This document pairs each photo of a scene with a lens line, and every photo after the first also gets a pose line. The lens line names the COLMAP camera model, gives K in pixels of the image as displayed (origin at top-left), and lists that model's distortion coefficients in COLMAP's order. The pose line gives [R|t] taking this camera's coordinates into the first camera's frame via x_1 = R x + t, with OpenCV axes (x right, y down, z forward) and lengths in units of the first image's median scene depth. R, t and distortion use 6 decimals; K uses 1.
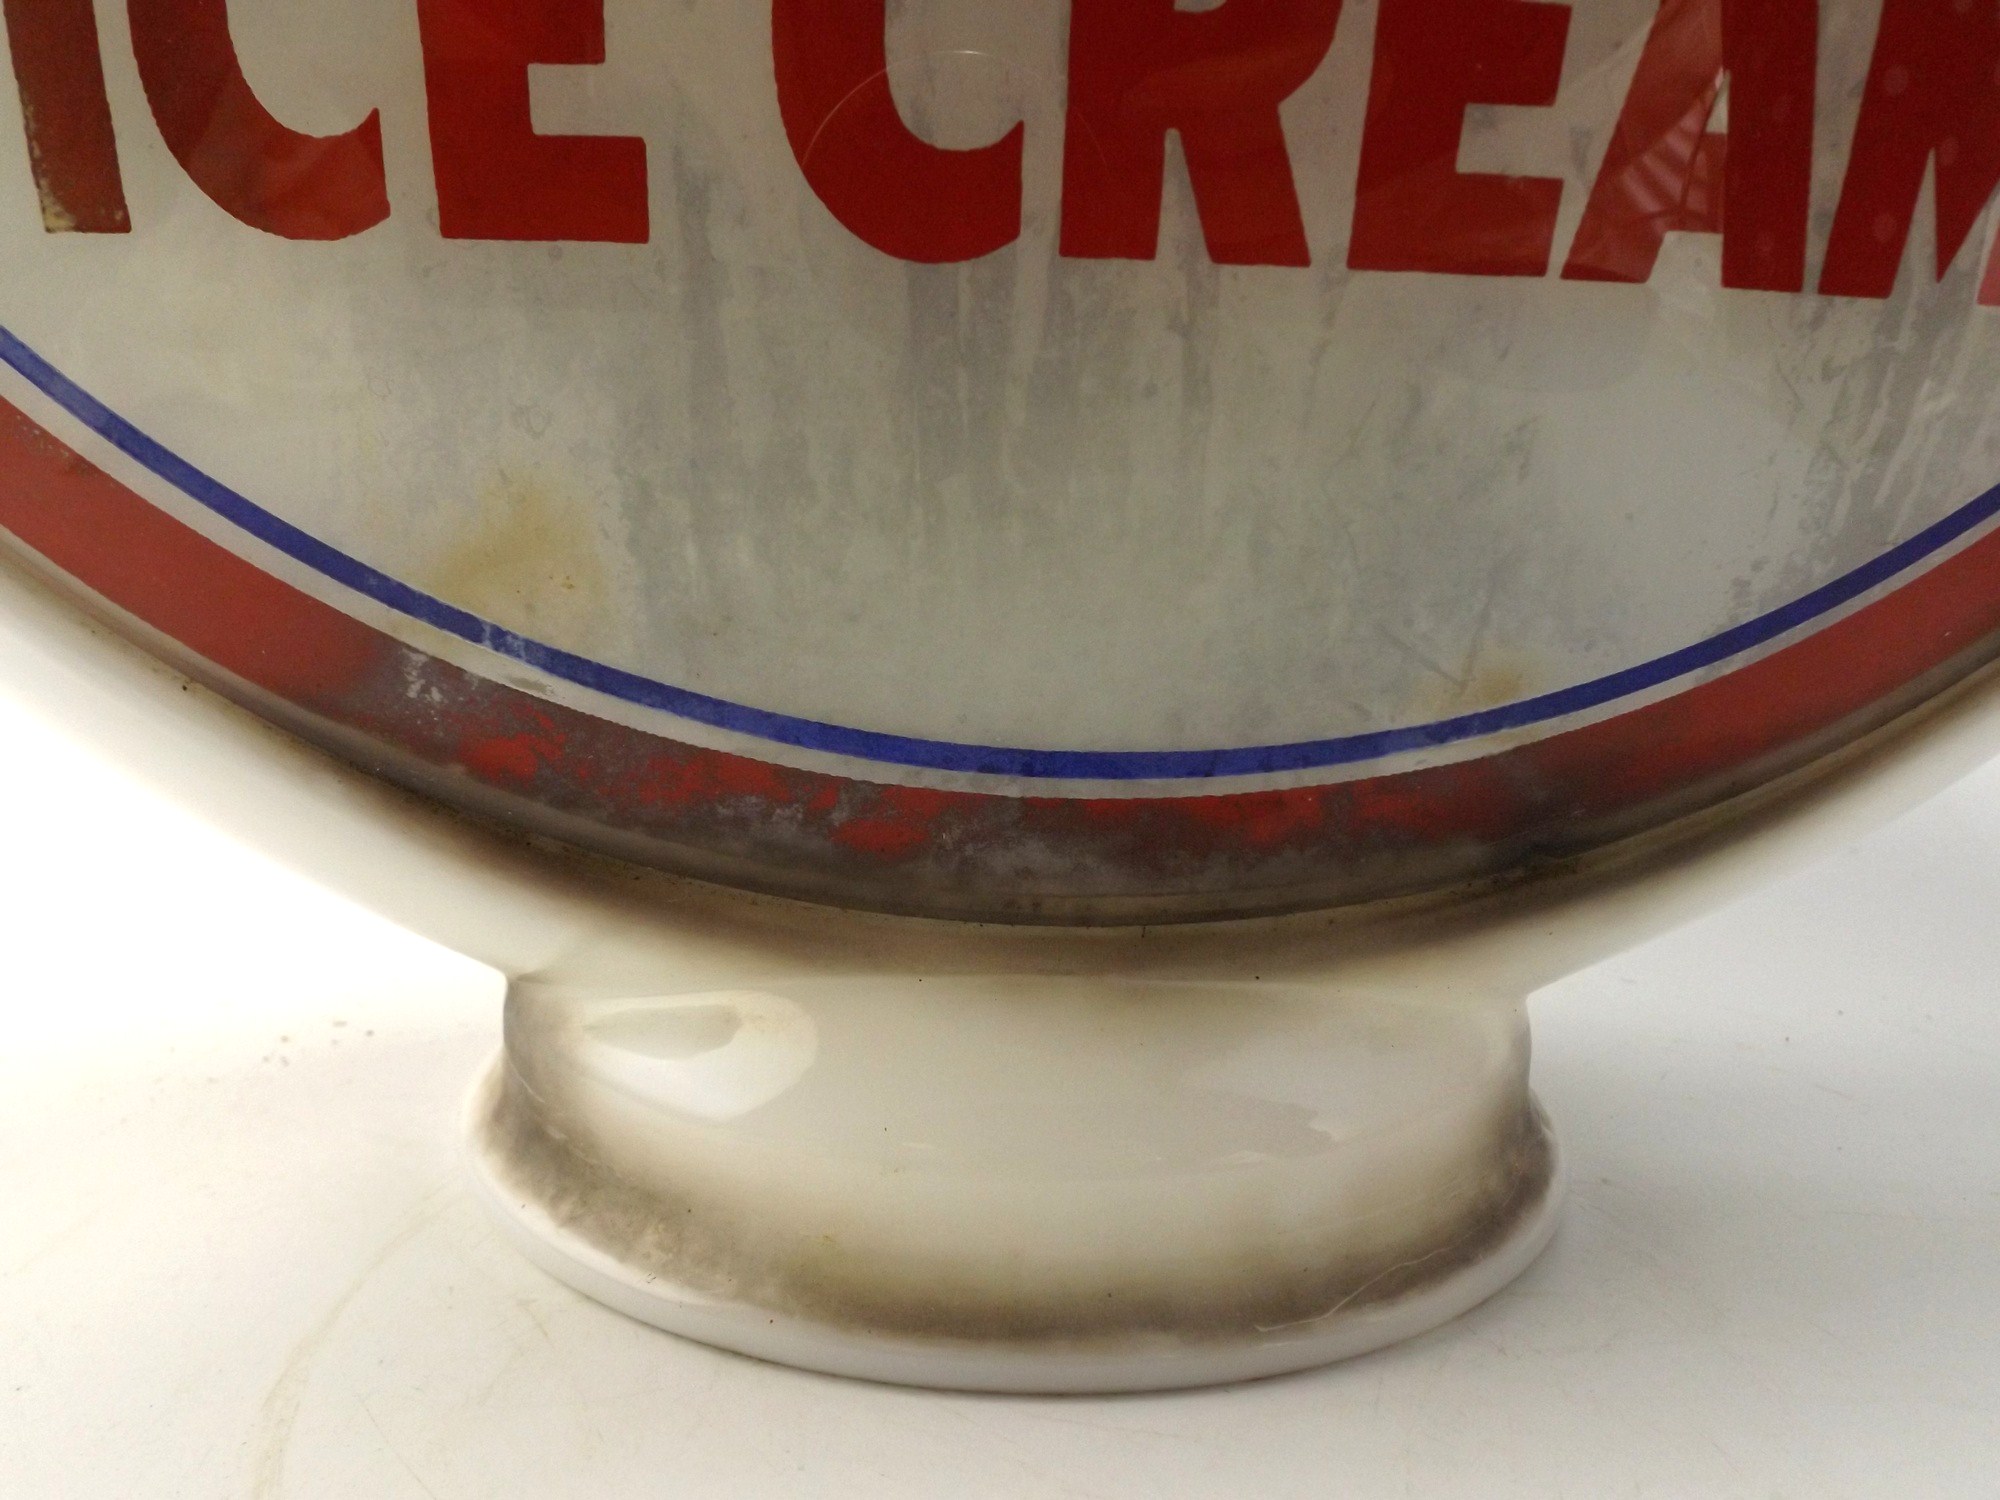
lens RADIAL K [[1437.1, 0, 1000.0], [0, 1437.1, 750.0], [0, 0, 1]] dist [0.006309, 0.000136]
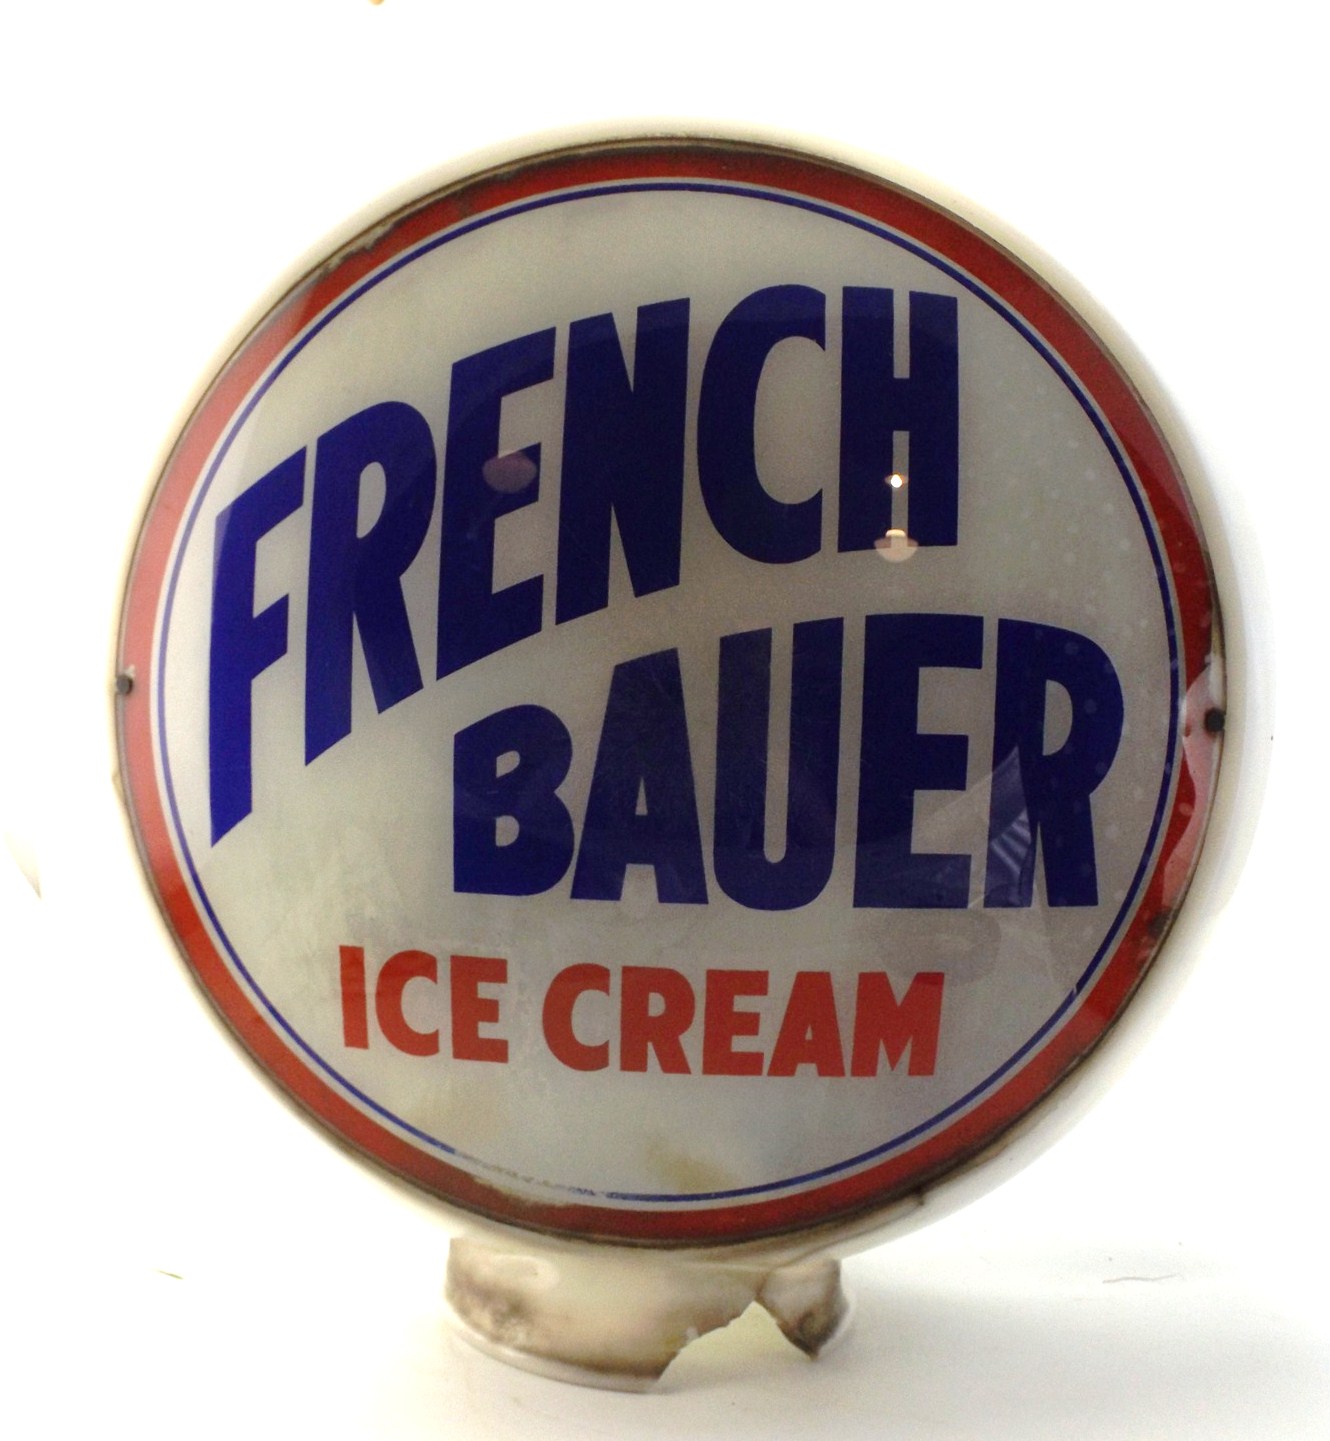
lens RADIAL K [[1421.4, 0, 665.0], [0, 1421.4, 720.5], [0, 0, 1]] dist [0.014728, -0.004156]
pose [[0.990222, 0.009015, -0.139206, 0.603214], [-0.022440, 0.995208, -0.095176, -0.831478], [0.137681, 0.097369, 0.985679, -2.423165]]
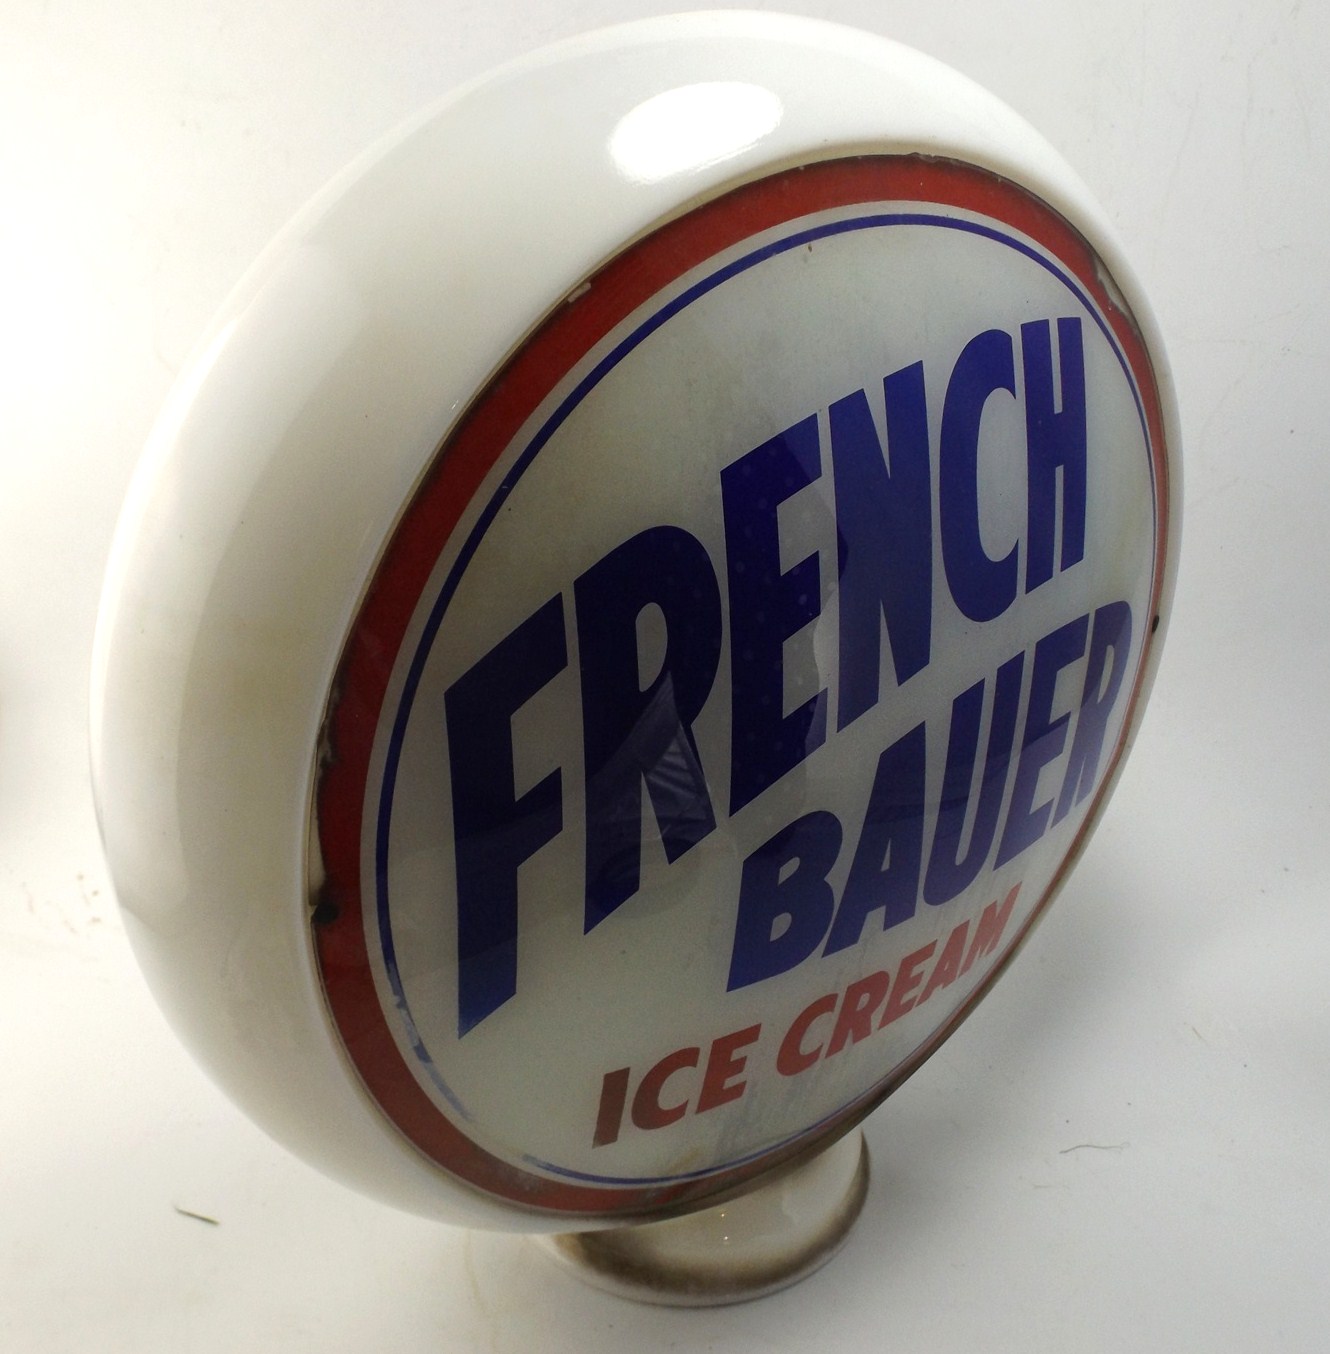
lens RADIAL K [[1410.7, 0, 665.0], [0, 1410.7, 677.0], [0, 0, 1]] dist [0.016511, 0.001069]
pose [[0.842603, -0.221242, 0.490991, -1.901515], [0.062840, 0.945880, 0.318376, -2.471531], [-0.534857, -0.237410, 0.810904, -1.579387]]
